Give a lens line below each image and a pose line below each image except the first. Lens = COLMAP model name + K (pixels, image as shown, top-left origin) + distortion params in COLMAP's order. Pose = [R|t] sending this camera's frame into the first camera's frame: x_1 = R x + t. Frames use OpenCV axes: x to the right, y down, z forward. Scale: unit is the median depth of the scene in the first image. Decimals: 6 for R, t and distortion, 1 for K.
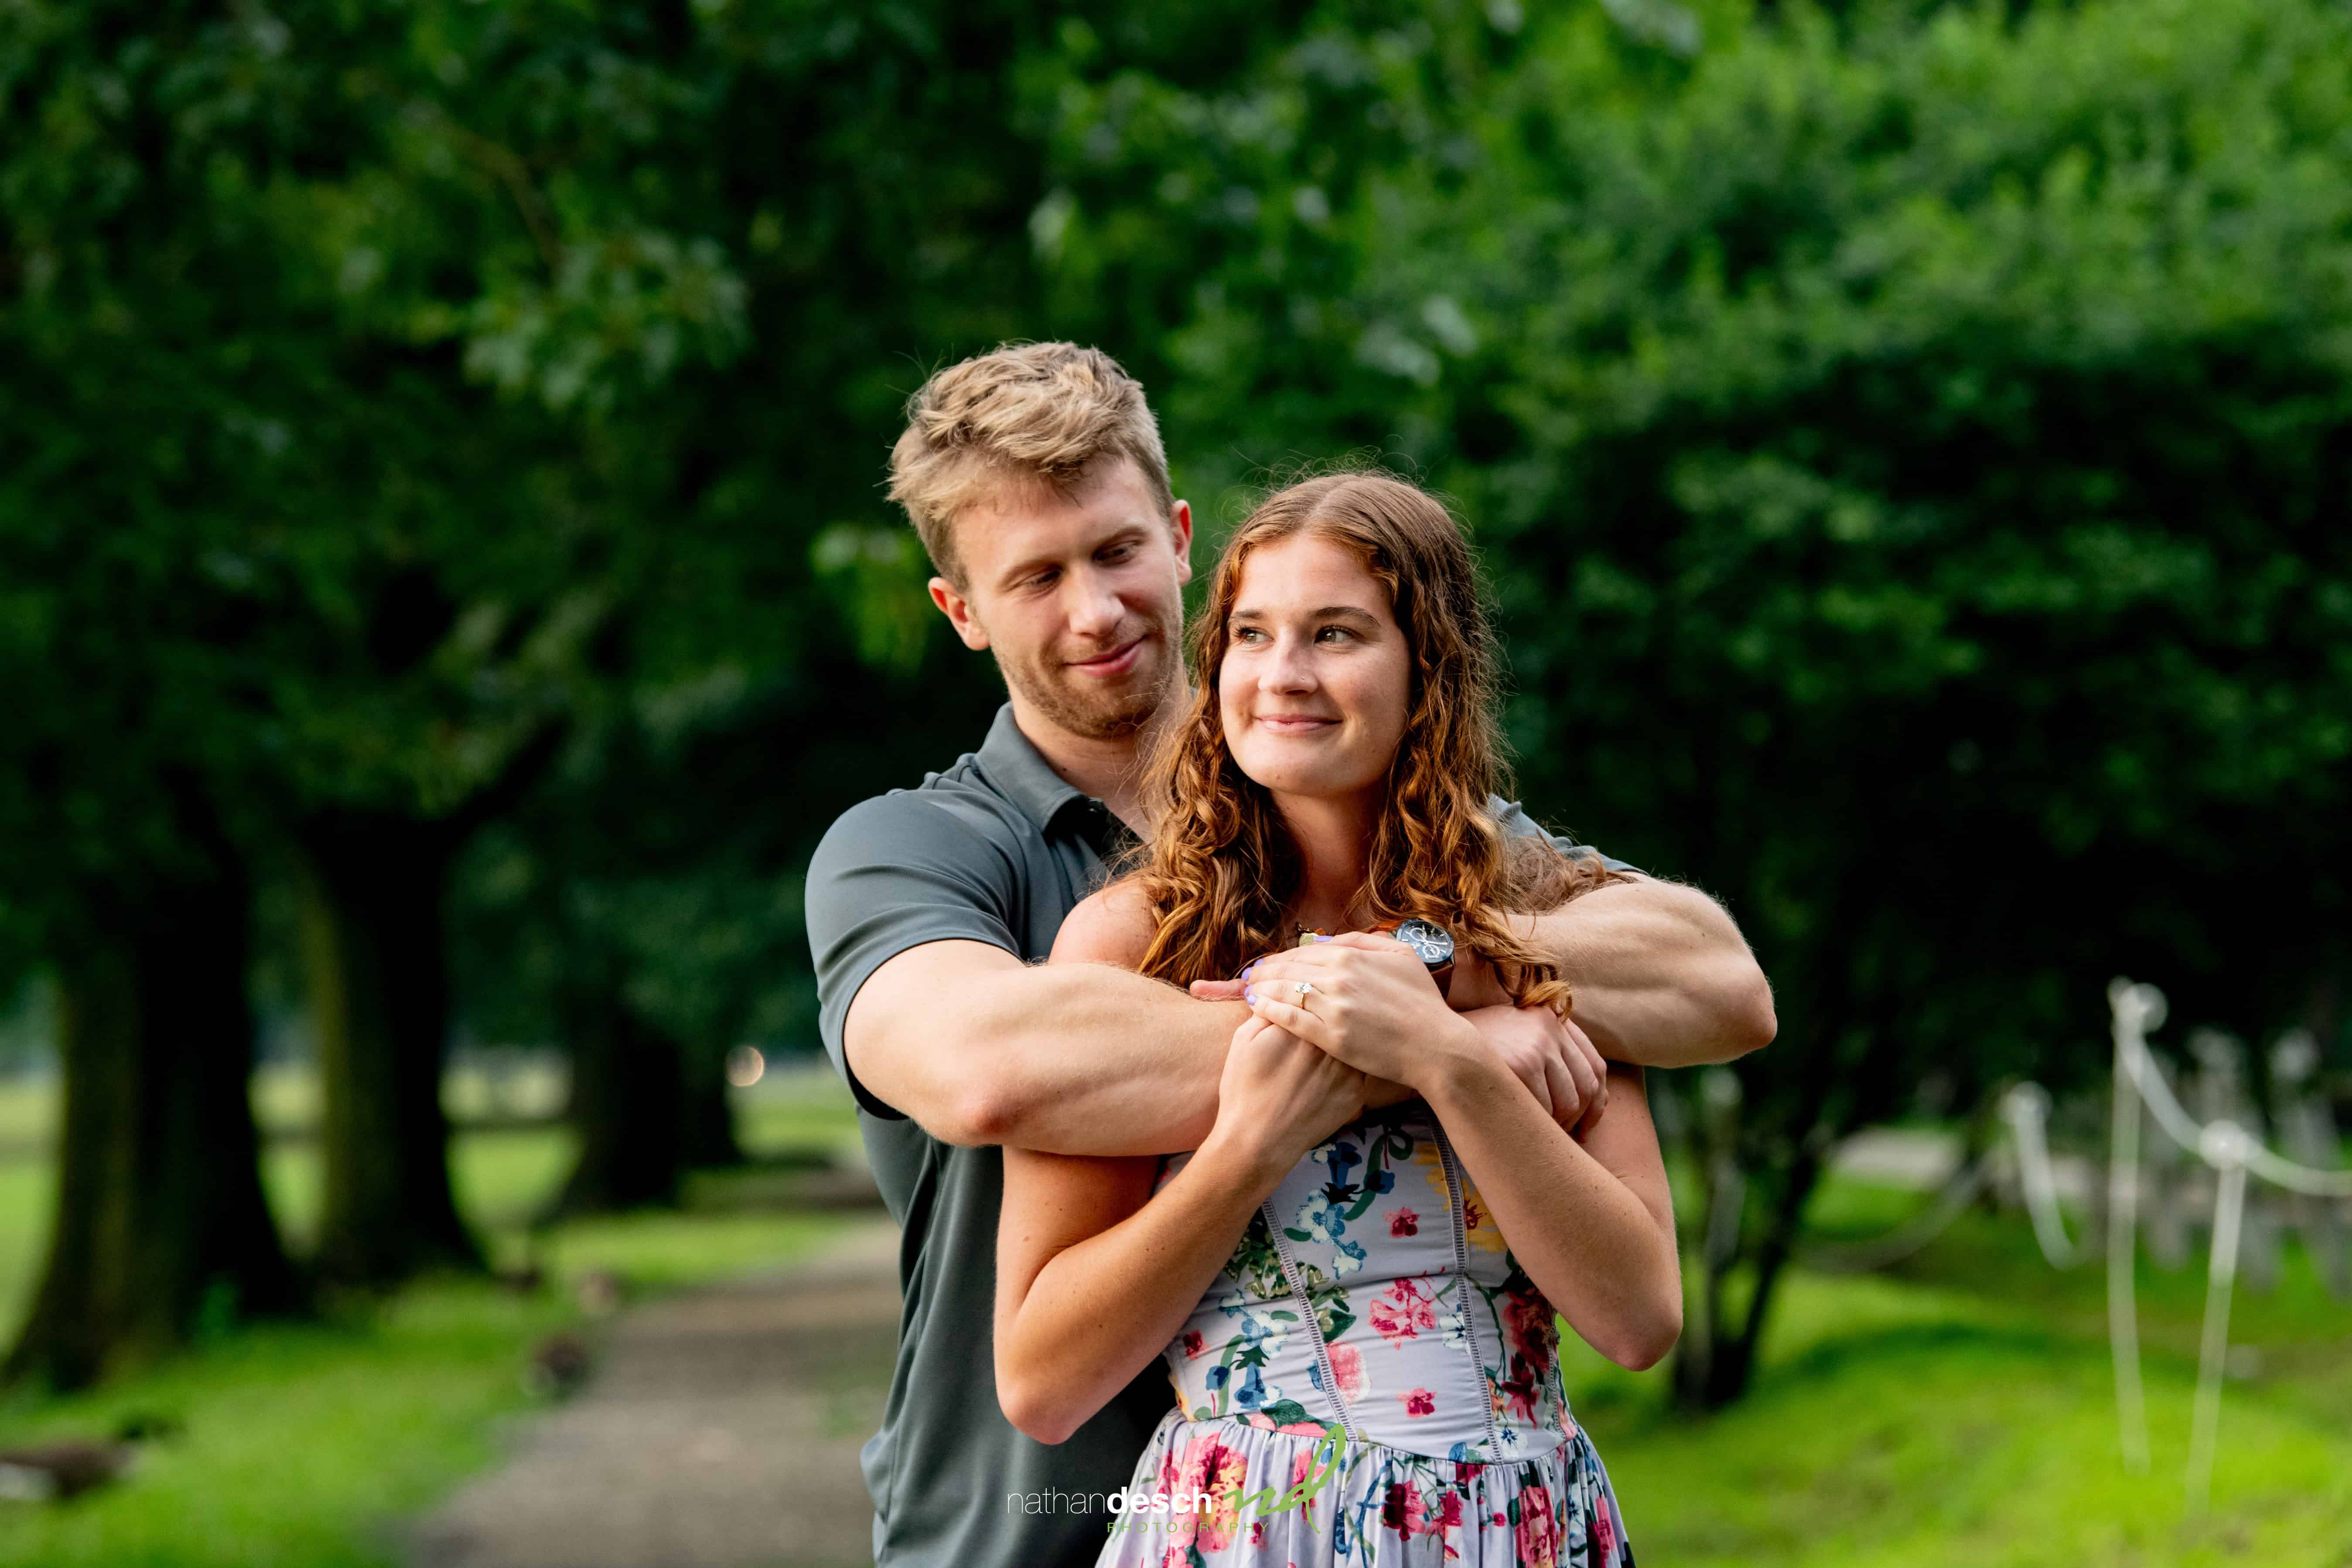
lens RADIAL K [[9904.6, 0, 1176.0], [0, 9904.6, 784.0], [0, 0, 1]] dist [0.858316, 0.473245]
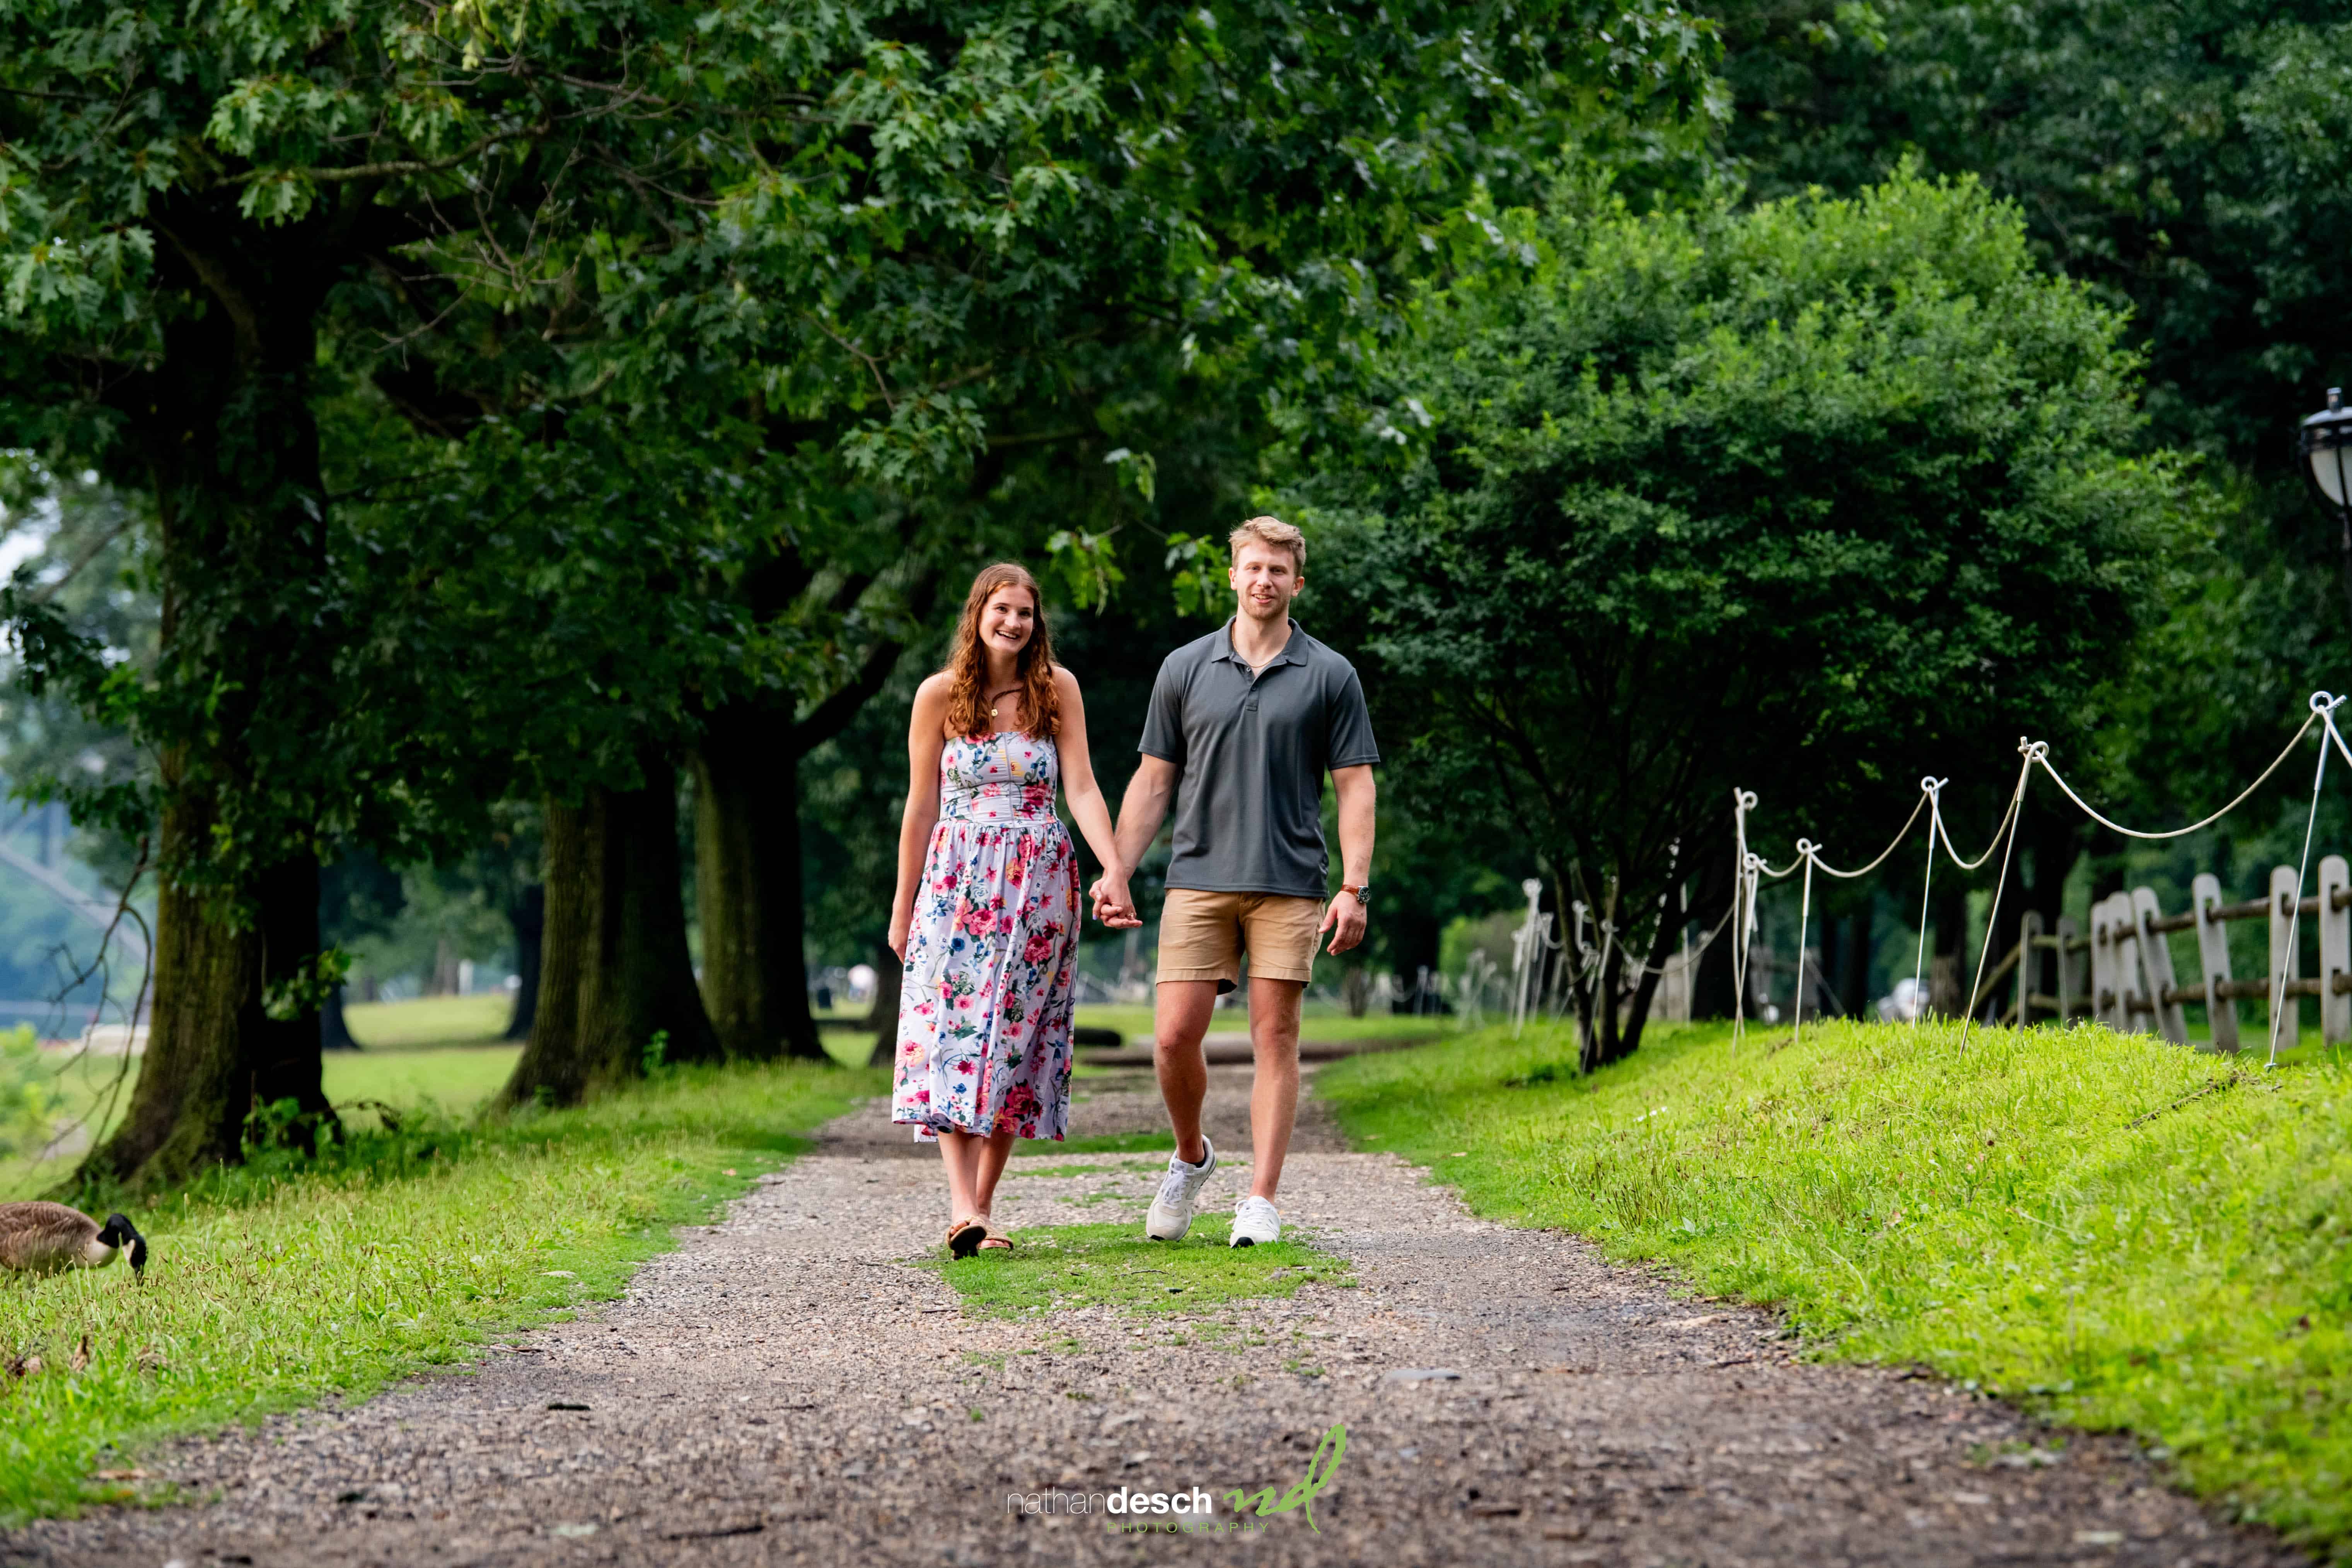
lens RADIAL K [[10104.1, 0, 1182.6], [0, 10104.1, 832.4], [0, 0, 1]] dist [1.278381, 2.412542]
pose [[0.999496, 0.004548, -0.031410, 0.160411], [-0.004260, 0.999948, 0.009235, 0.036798], [0.031450, -0.009096, 0.999464, -2.766516]]
